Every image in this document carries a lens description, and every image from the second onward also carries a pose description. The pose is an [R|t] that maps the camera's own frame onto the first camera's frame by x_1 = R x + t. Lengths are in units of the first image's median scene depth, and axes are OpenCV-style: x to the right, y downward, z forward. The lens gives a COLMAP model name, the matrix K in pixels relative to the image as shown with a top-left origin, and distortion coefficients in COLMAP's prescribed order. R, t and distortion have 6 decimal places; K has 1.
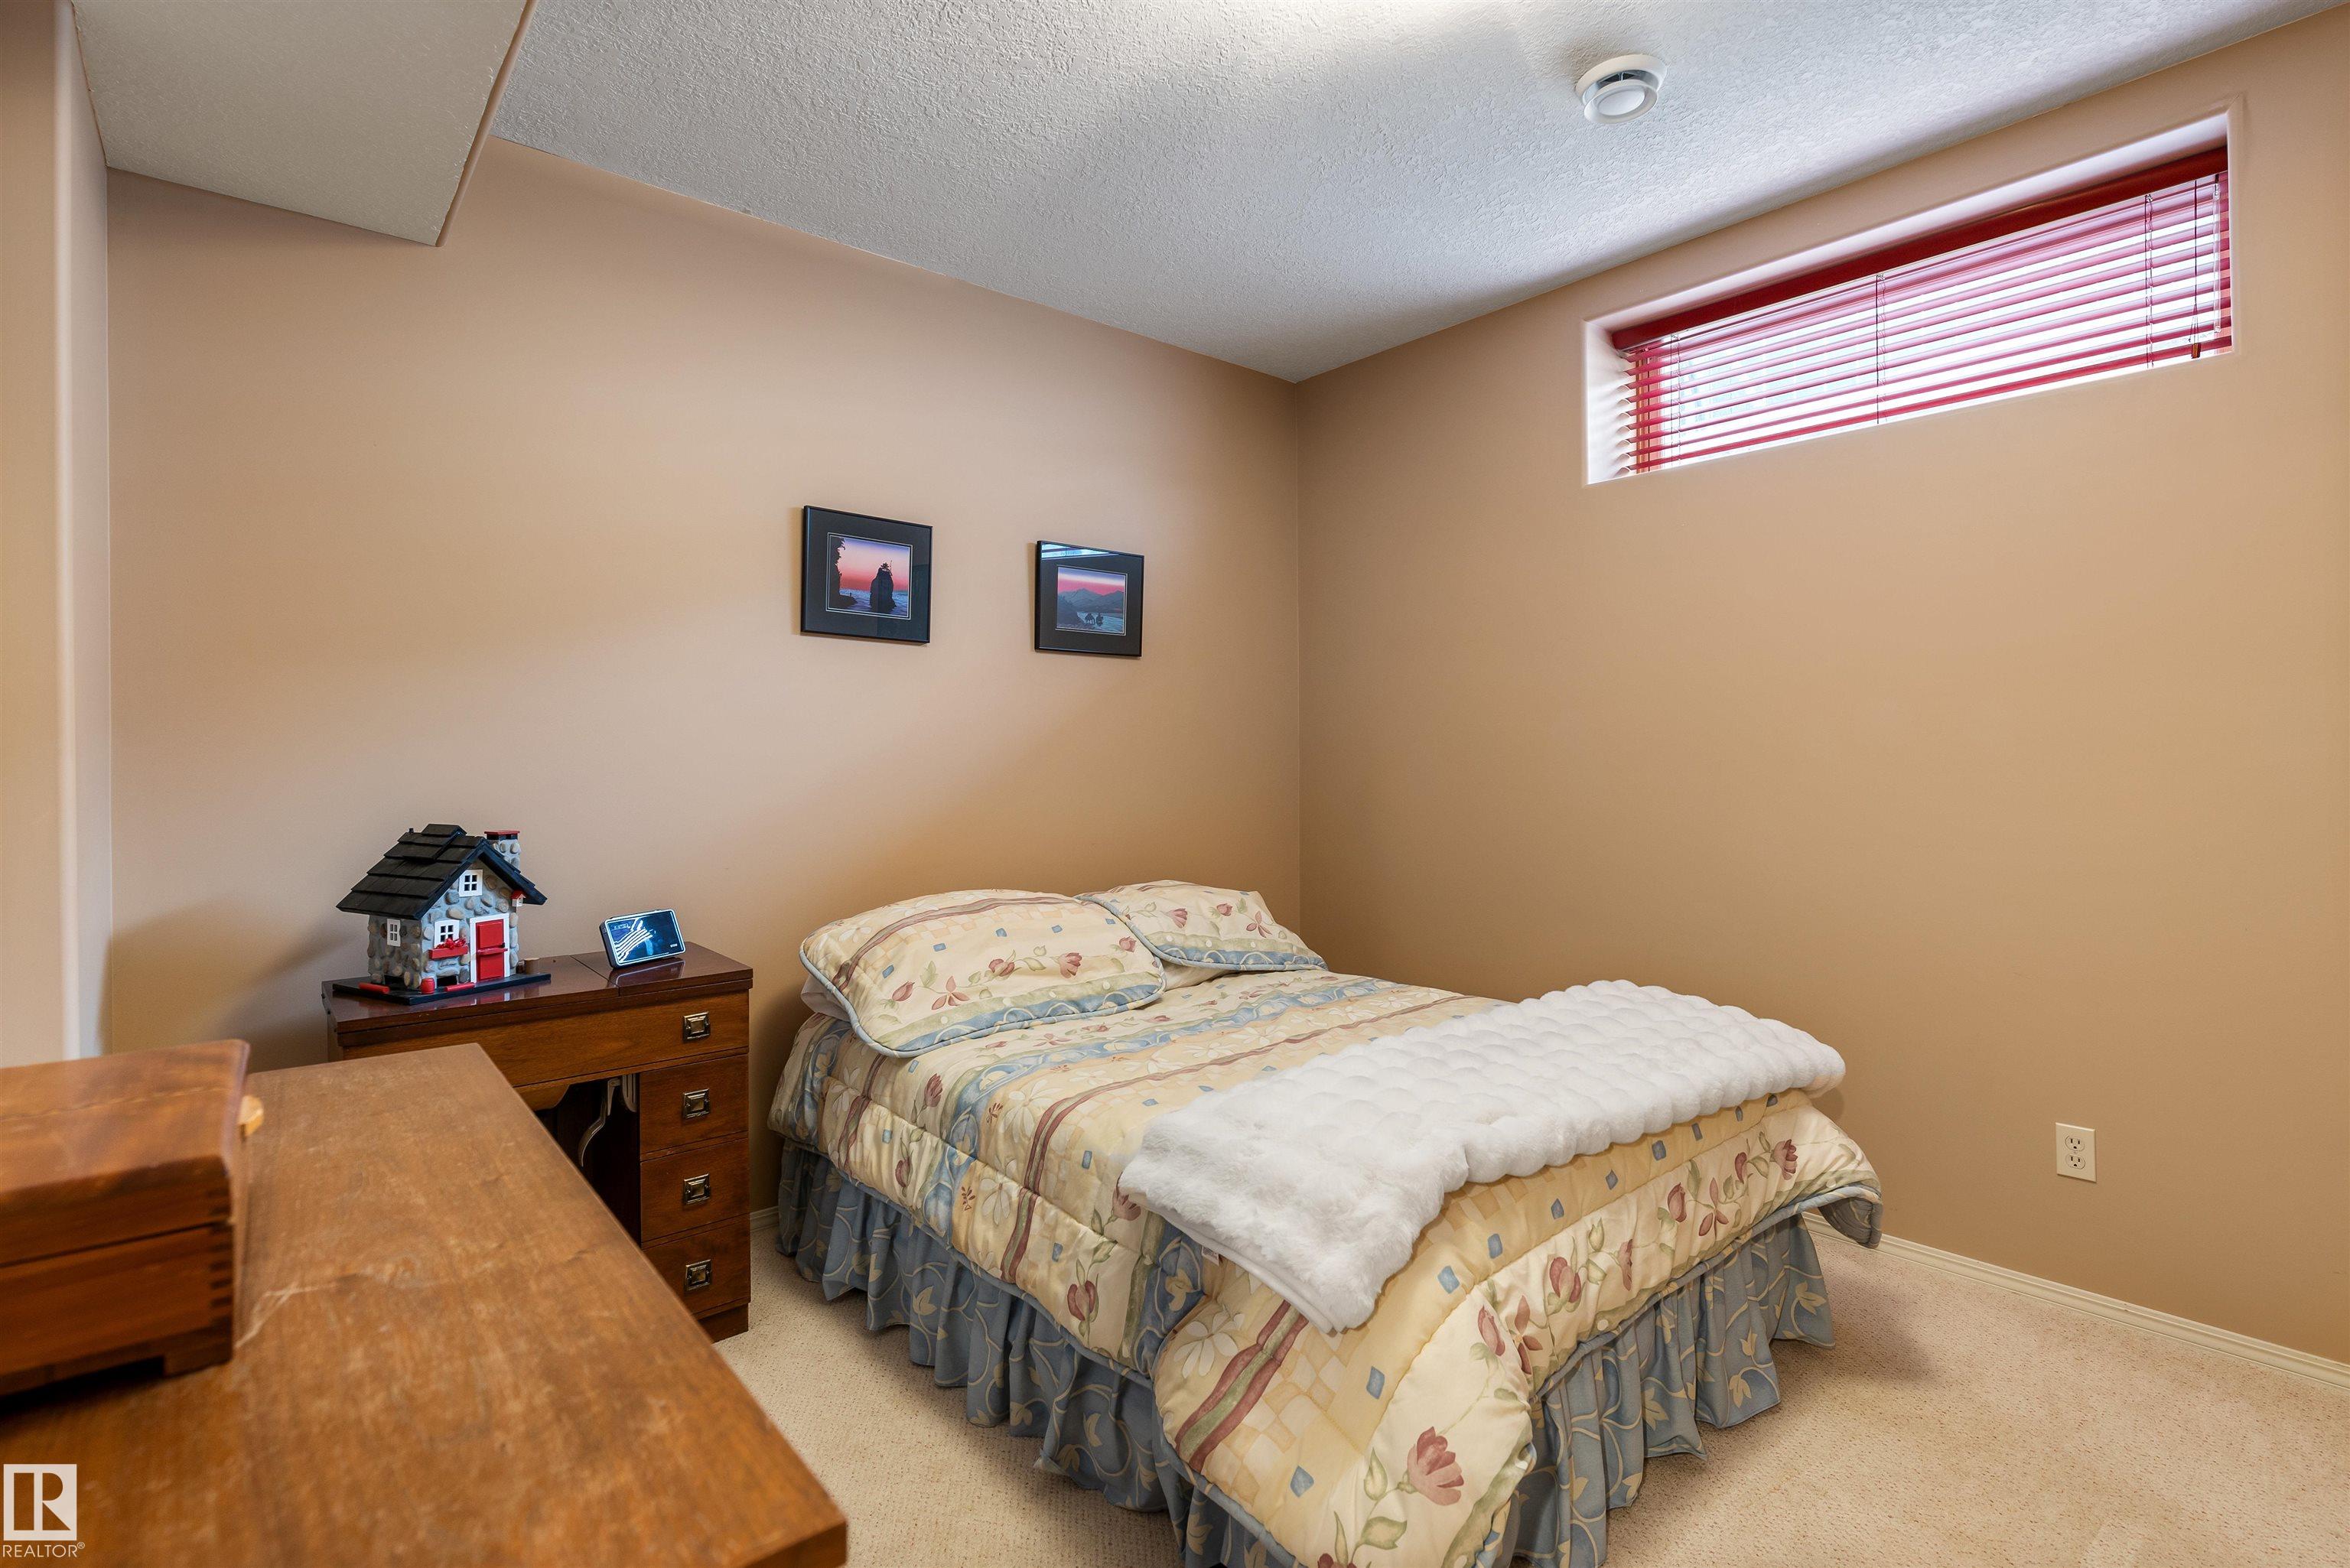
lens RADIAL K [[1109.7, 0, 1172.0], [0, 1109.7, 759.8], [0, 0, 1]] dist [-0.001316, -0.000118]
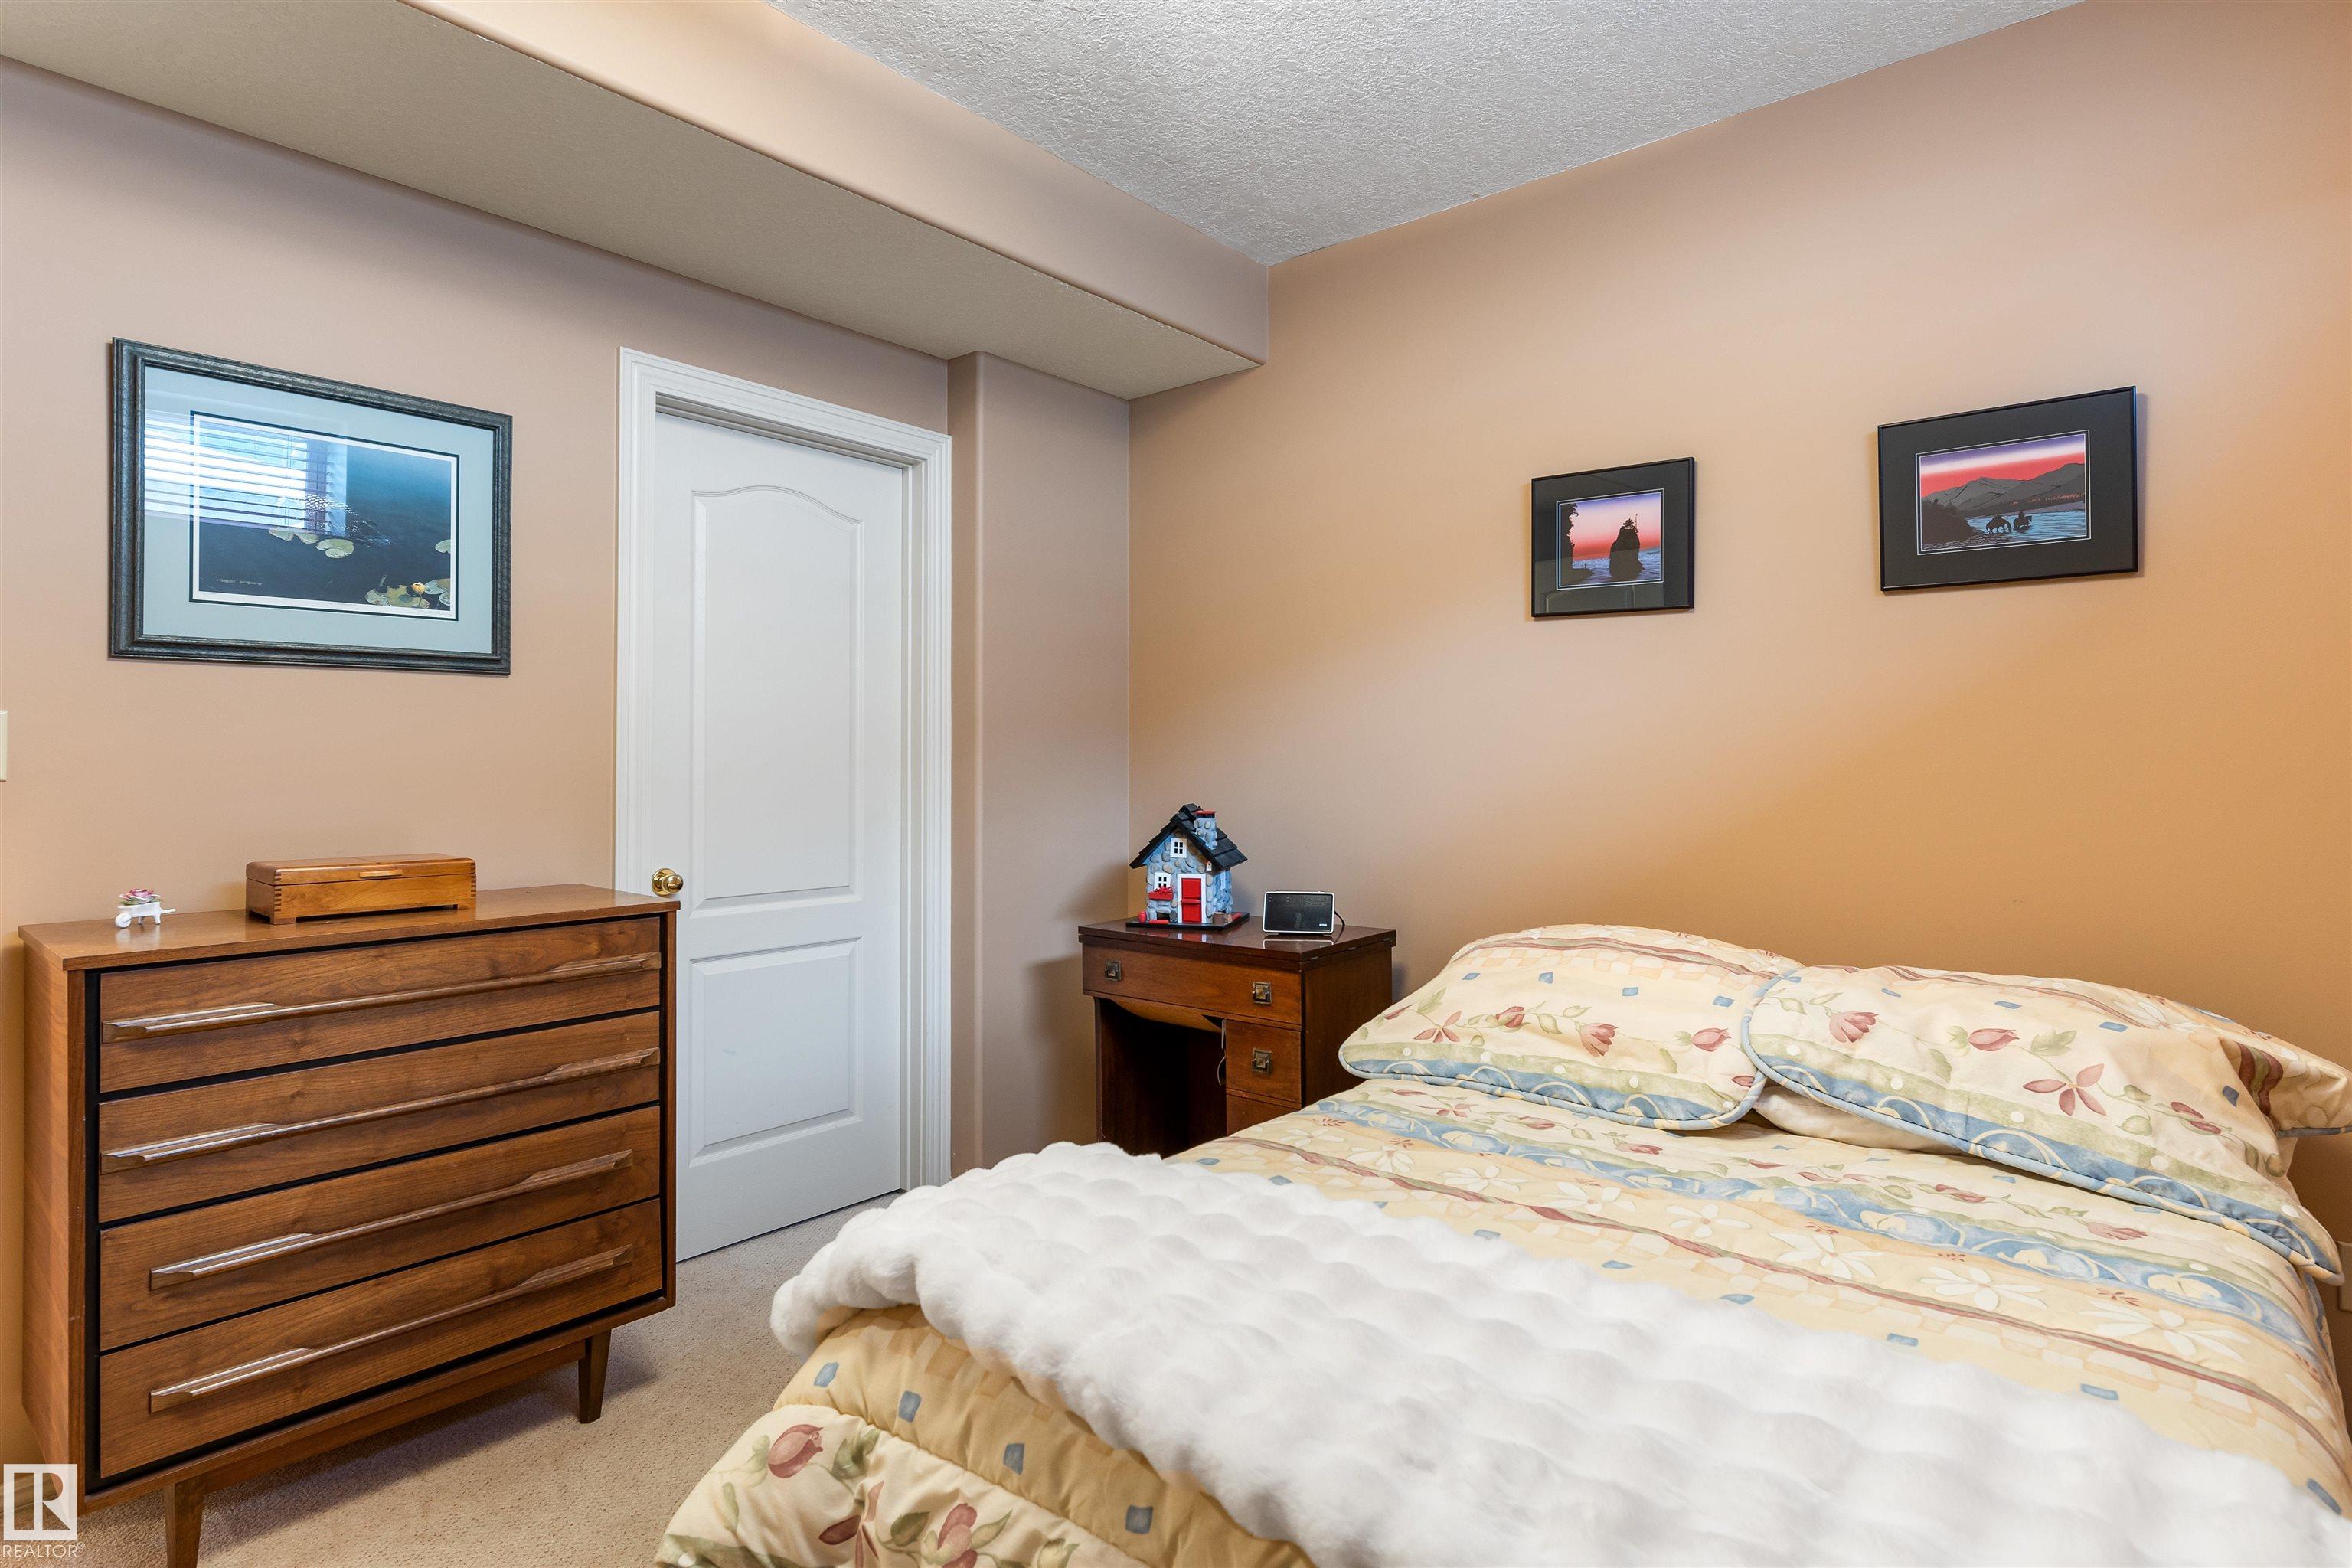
lens RADIAL K [[1207.4, 0, 1181.8], [0, 1207.4, 747.2], [0, 0, 1]] dist [0.000223, -0.000315]
pose [[0.173391, -0.003850, -0.984846, 0.658252], [-0.001810, 0.999989, -0.004227, -0.004257], [0.984851, 0.002515, 0.173382, 0.602568]]
